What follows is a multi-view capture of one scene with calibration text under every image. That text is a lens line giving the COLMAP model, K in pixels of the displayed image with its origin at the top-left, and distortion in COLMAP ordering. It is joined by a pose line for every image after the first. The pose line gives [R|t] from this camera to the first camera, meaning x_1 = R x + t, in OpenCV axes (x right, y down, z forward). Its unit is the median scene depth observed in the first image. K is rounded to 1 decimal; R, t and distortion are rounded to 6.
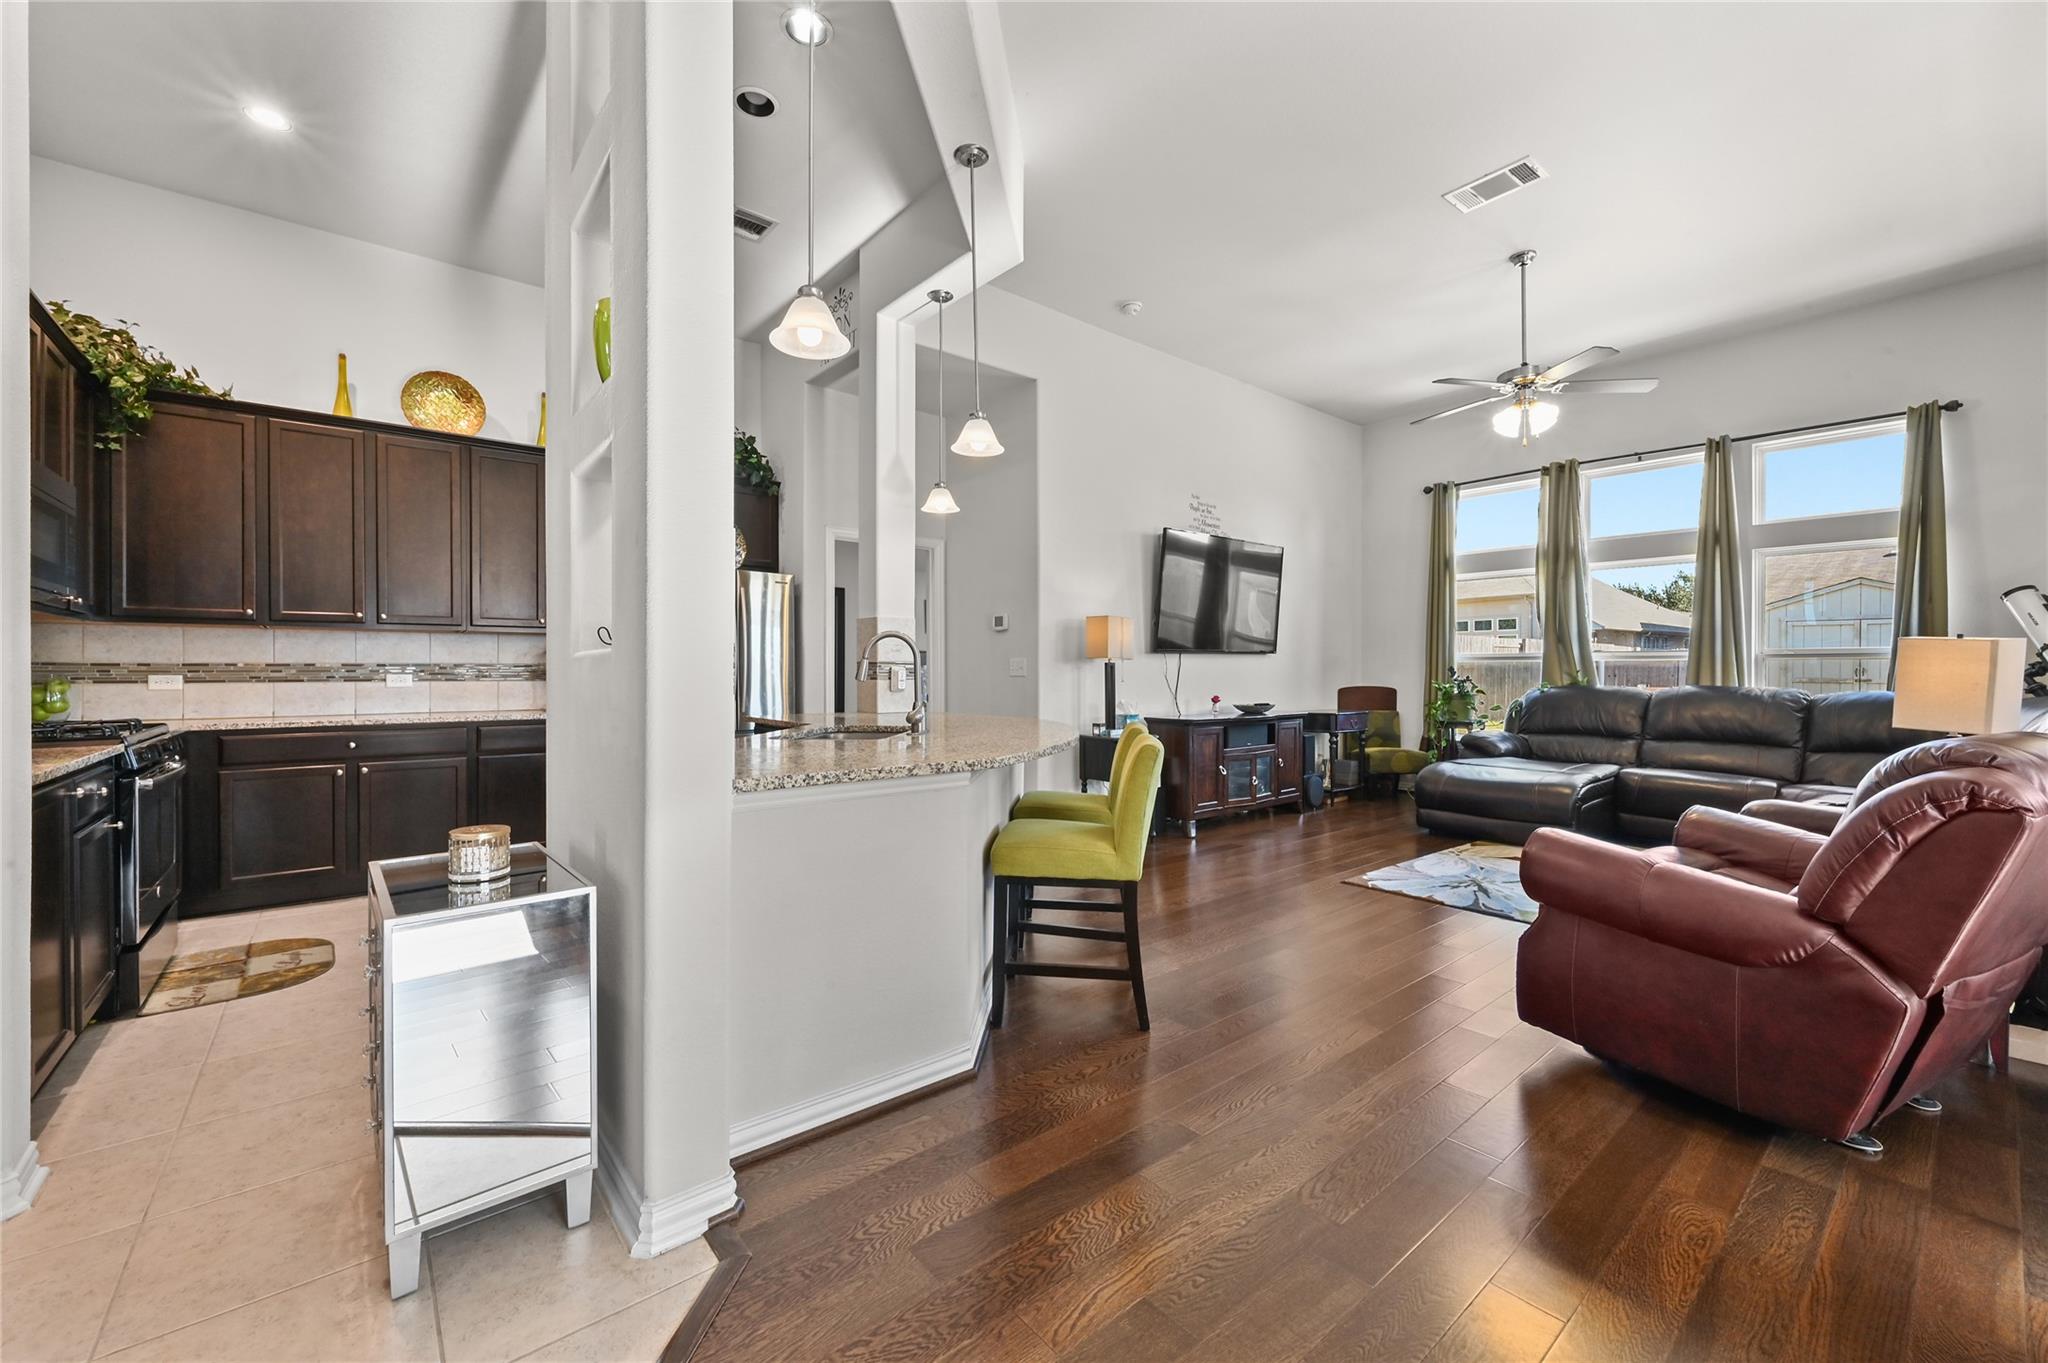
lens RADIAL K [[817.0, 0, 1031.9], [0, 817.0, 669.6], [0, 0, 1]] dist [-0.001429, 0.000236]
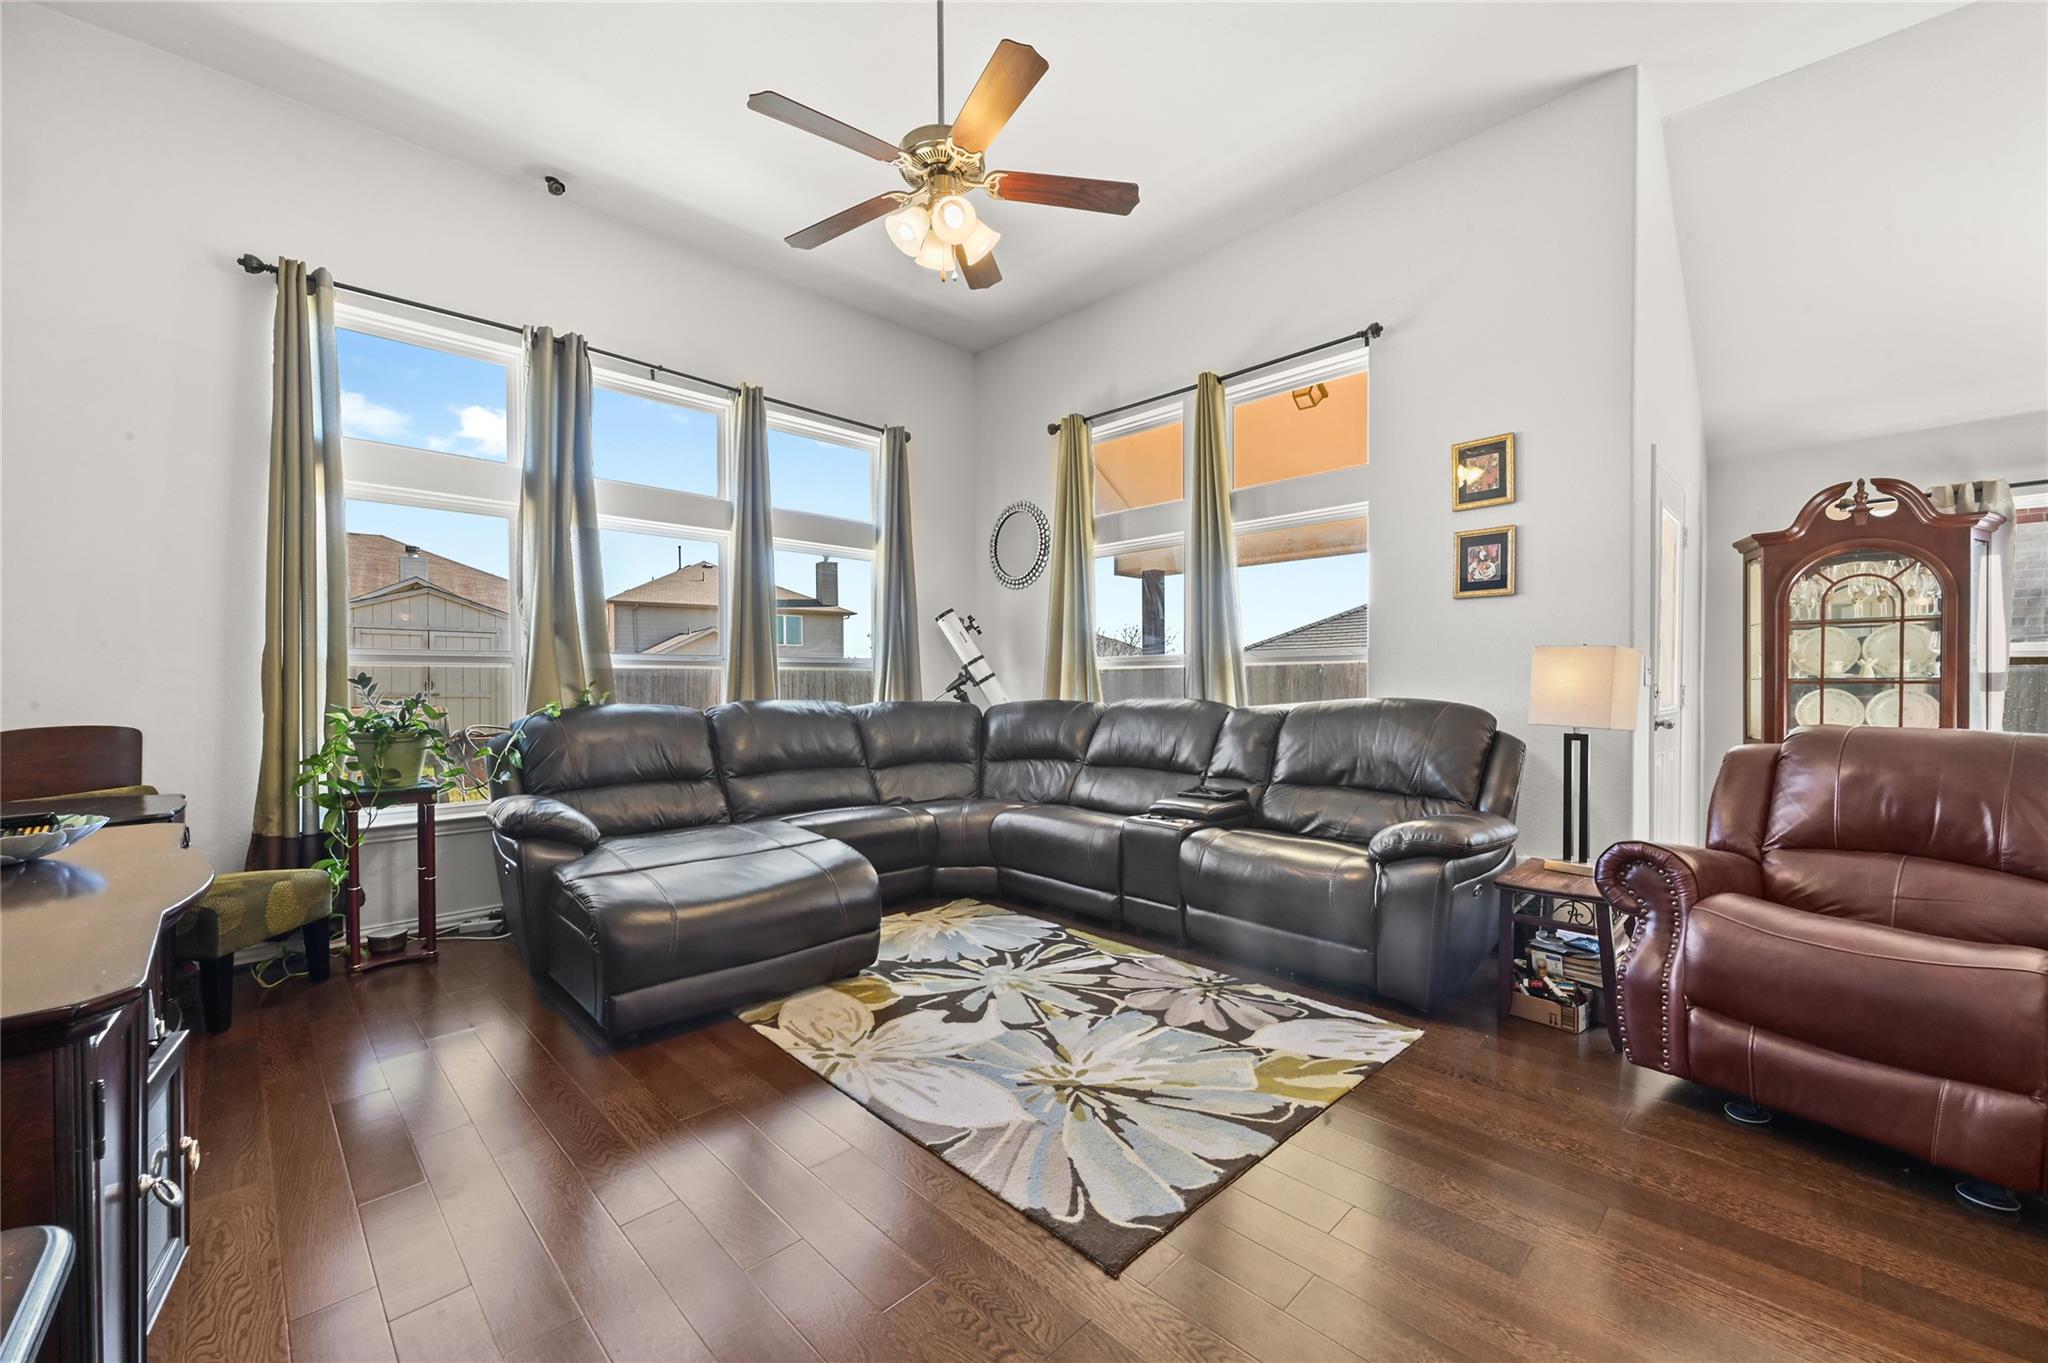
lens RADIAL K [[817.0, 0, 1032.9], [0, 817.0, 695.8], [0, 0, 1]] dist [-0.001429, 0.000236]
pose [[-0.078341, -0.016251, 0.996794, 0.020166], [0.004710, 0.999850, 0.016671, 0.003091], [-0.996915, 0.006001, -0.078253, 0.743173]]
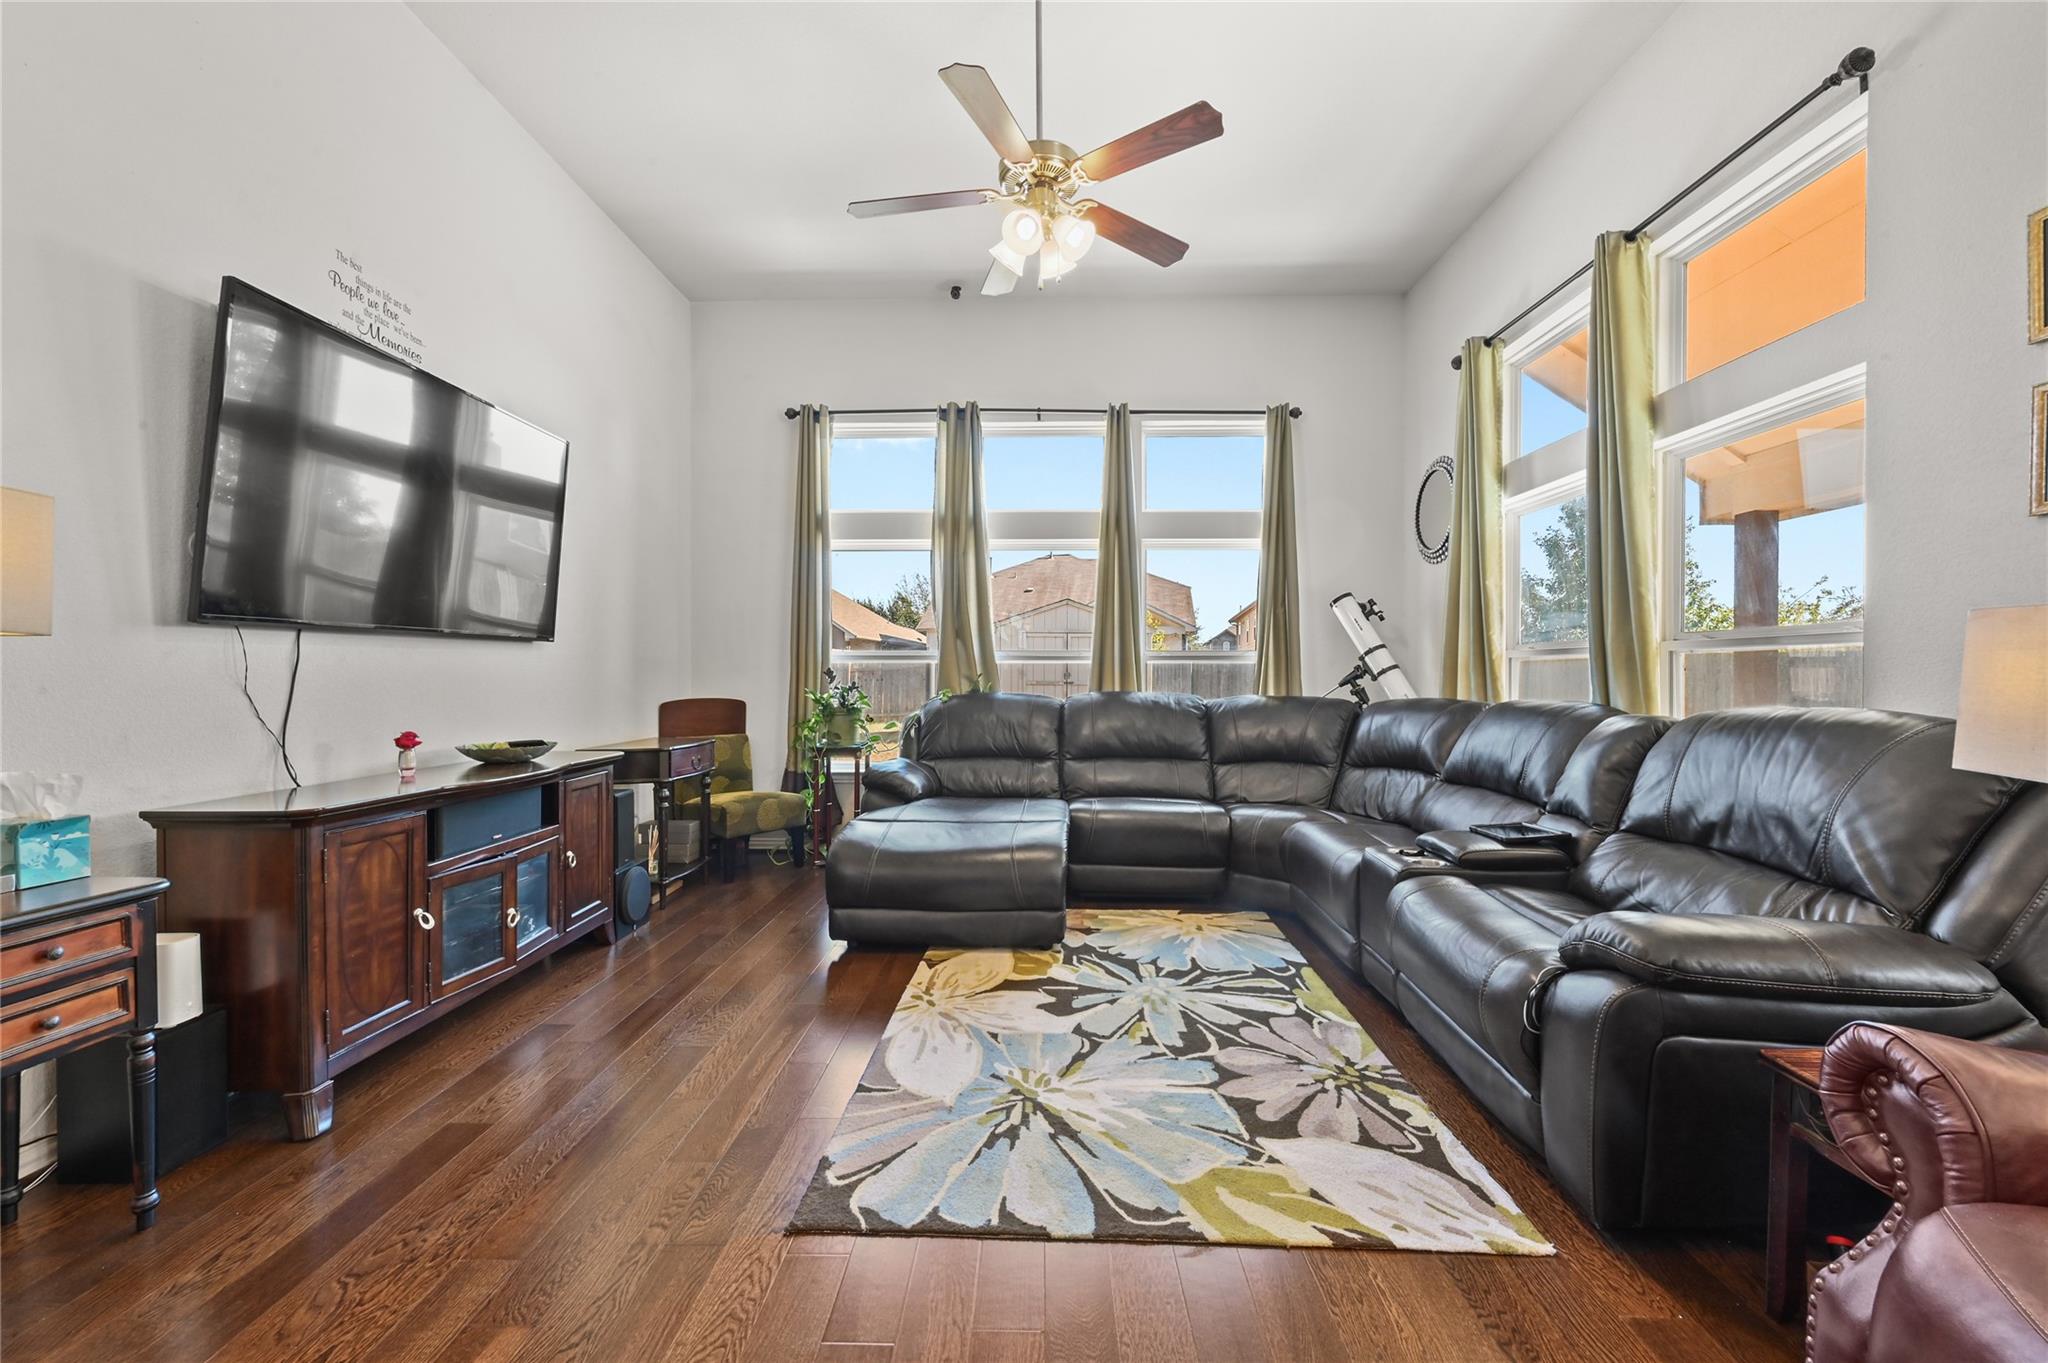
lens RADIAL K [[817.0, 0, 1030.4], [0, 817.0, 680.3], [0, 0, 1]] dist [-0.001429, 0.000236]
pose [[0.667256, -0.004923, 0.744812, 0.121030], [0.000865, 0.999983, 0.005834, 0.002438], [-0.744828, -0.003249, 0.667249, 0.458920]]
